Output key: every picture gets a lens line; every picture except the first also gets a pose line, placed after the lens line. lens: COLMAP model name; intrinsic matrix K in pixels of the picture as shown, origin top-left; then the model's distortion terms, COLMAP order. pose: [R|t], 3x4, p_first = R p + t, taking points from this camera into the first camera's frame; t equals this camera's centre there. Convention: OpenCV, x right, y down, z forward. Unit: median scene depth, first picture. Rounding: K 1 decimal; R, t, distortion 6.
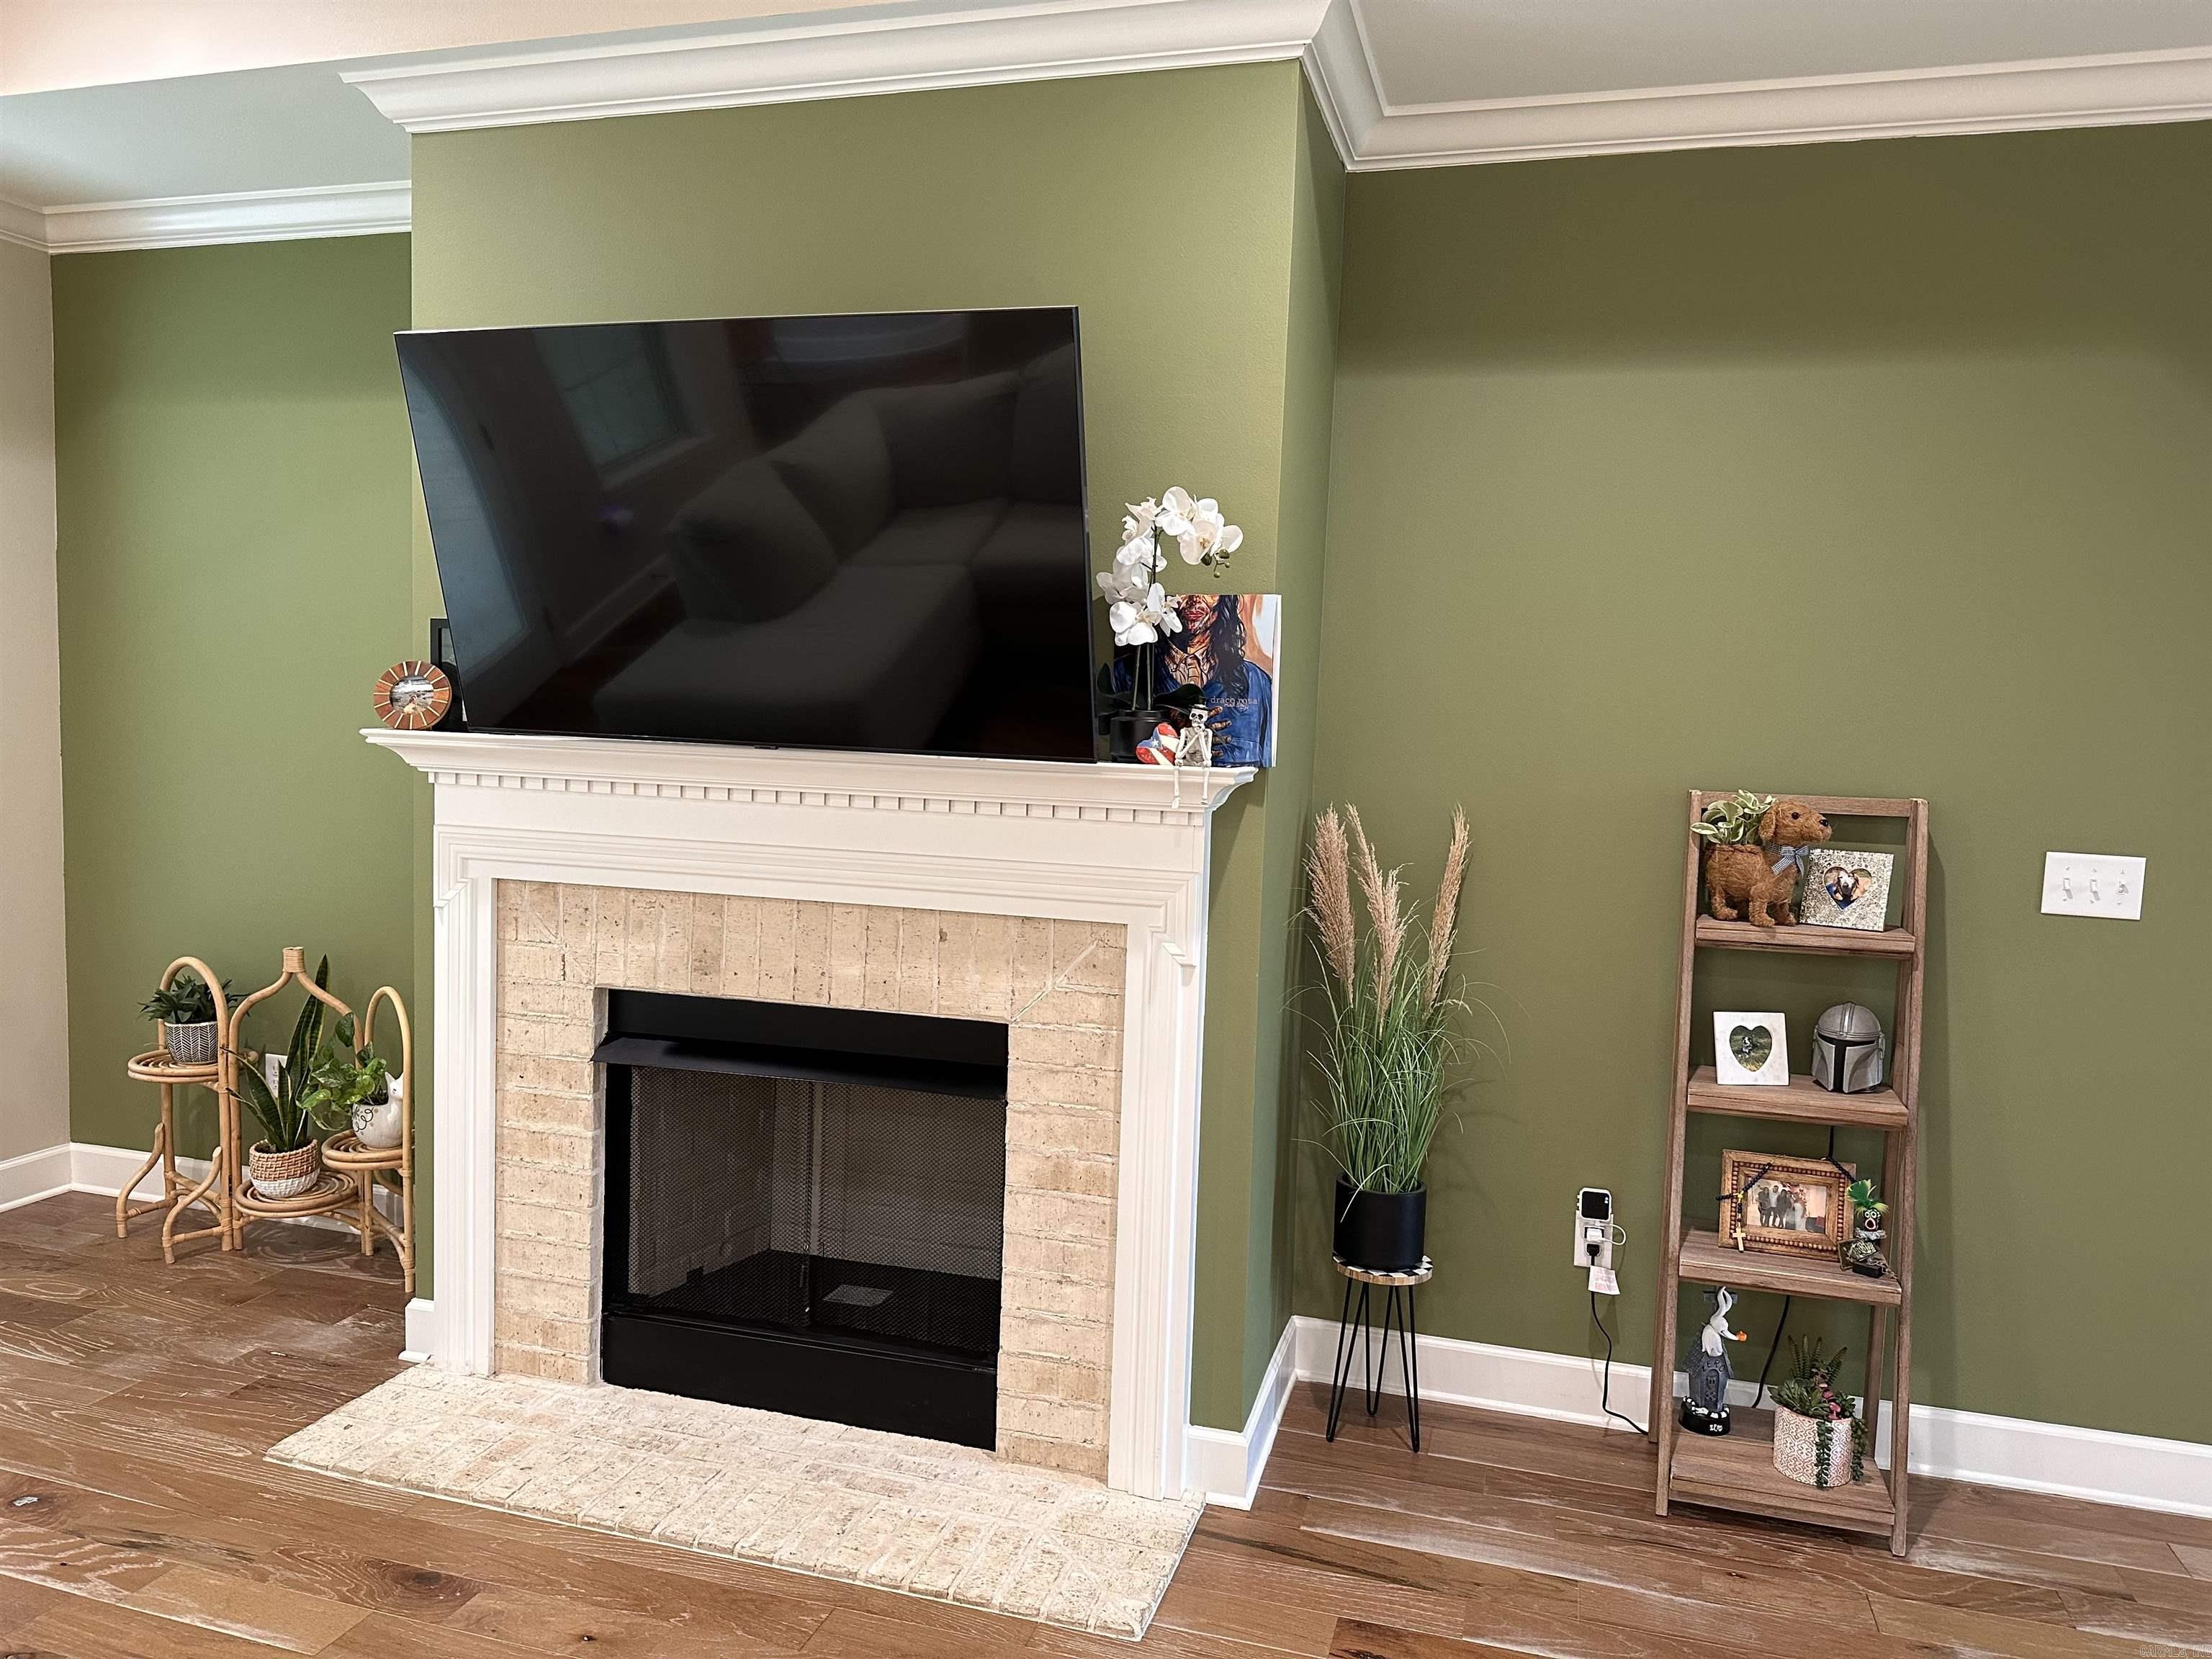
lens RADIAL K [[1565.0, 0, 1093.6], [0, 1565.0, 834.5], [0, 0, 1]] dist [0.105992, -0.140616]
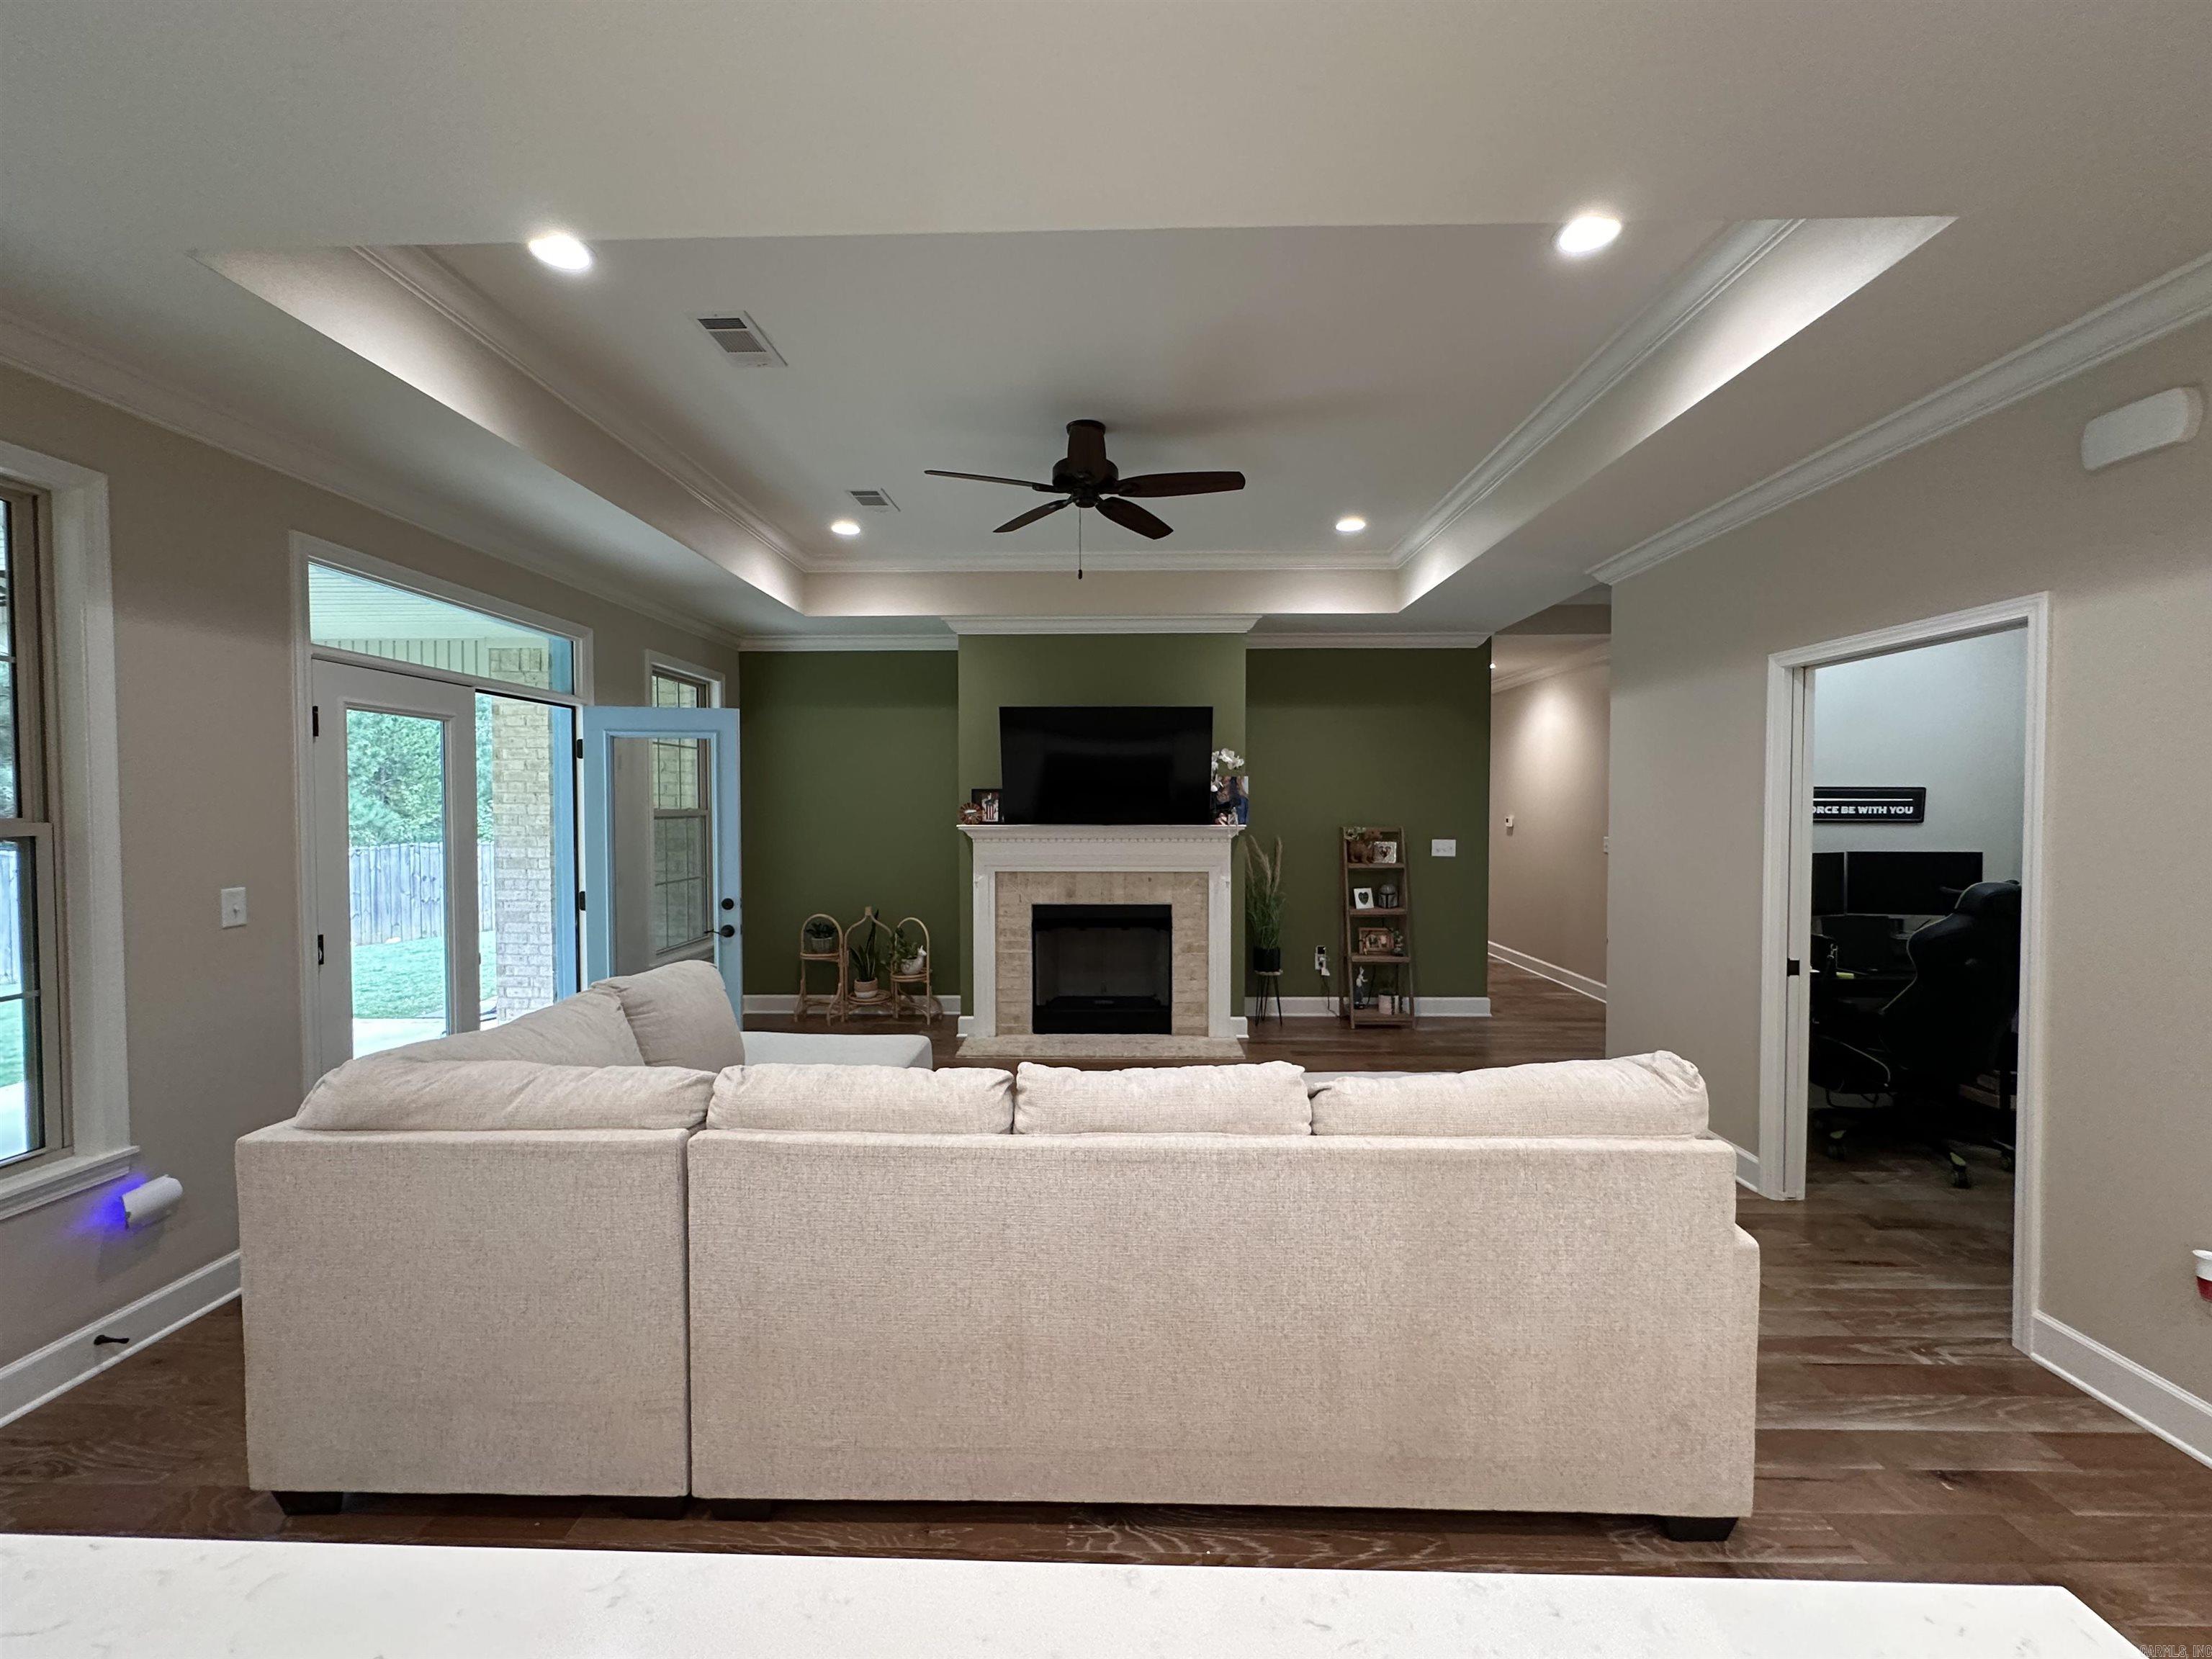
lens RADIAL K [[887.9, 0, 1104.8], [0, 887.9, 821.6], [0, 0, 1]] dist [0.007997, -0.000142]
pose [[0.963419, -0.039250, 0.265111, -0.675684], [0.054320, 0.997283, -0.049753, 0.030474], [-0.262438, 0.062334, 0.962933, -0.786534]]
